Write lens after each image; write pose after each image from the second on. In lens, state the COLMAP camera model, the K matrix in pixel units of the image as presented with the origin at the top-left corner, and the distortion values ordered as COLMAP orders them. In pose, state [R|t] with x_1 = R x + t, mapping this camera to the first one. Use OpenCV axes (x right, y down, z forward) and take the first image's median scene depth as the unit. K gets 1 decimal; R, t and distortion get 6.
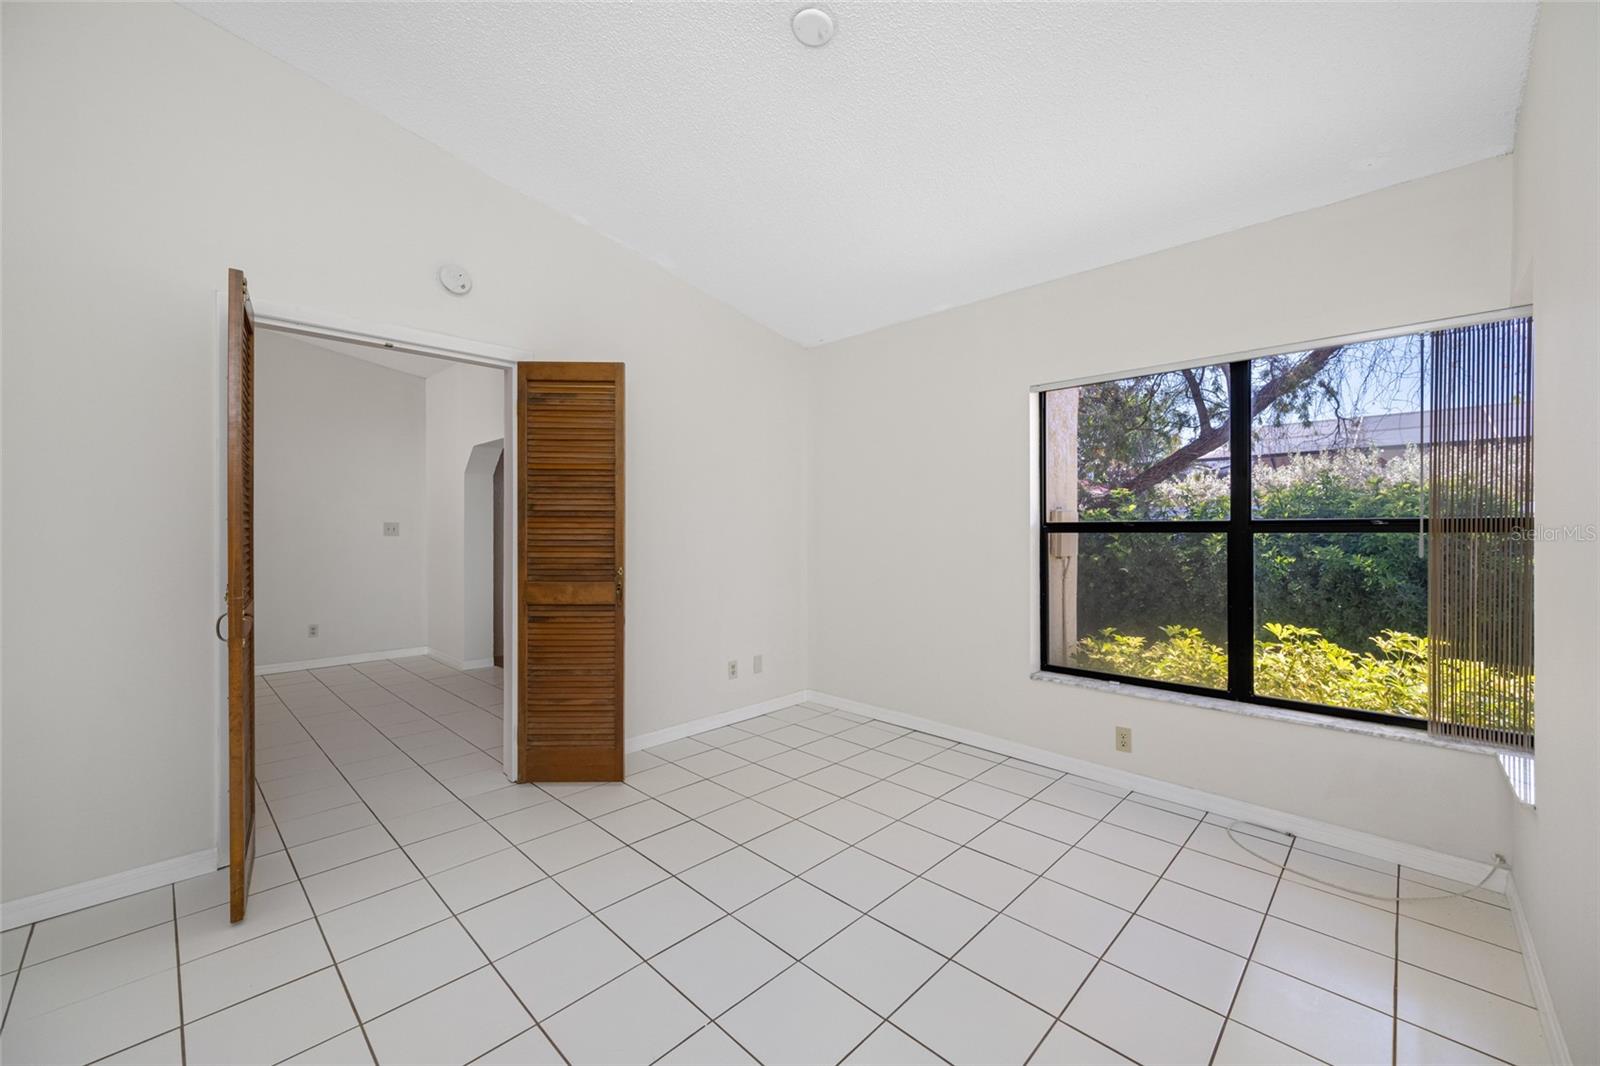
lens RADIAL K [[632.3, 0, 804.4], [0, 632.3, 542.5], [0, 0, 1]] dist [-0.000198, 0.000002]
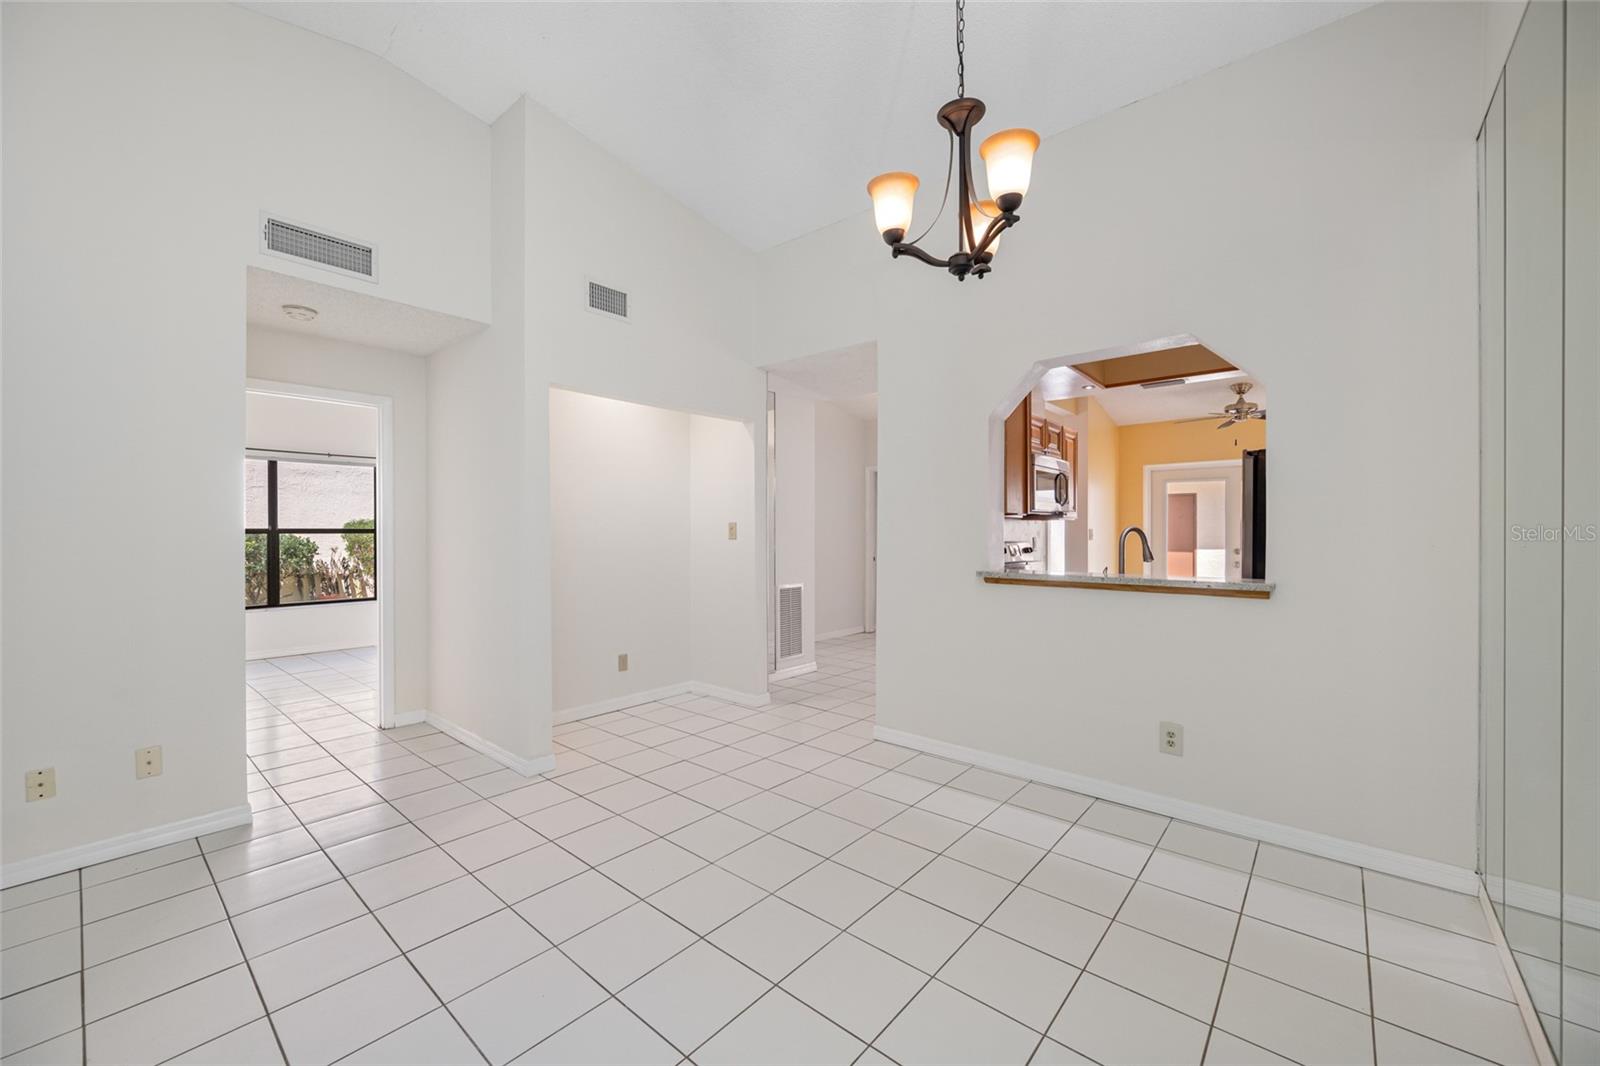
lens RADIAL K [[632.3, 0, 803.2], [0, 632.3, 528.3], [0, 0, 1]] dist [-0.000198, 0.000002]
pose [[0.998037, -0.000097, 0.062624, 0.128133], [0.001742, 0.999655, -0.026202, -0.001213], [-0.062600, 0.026260, 0.997693, -0.127251]]
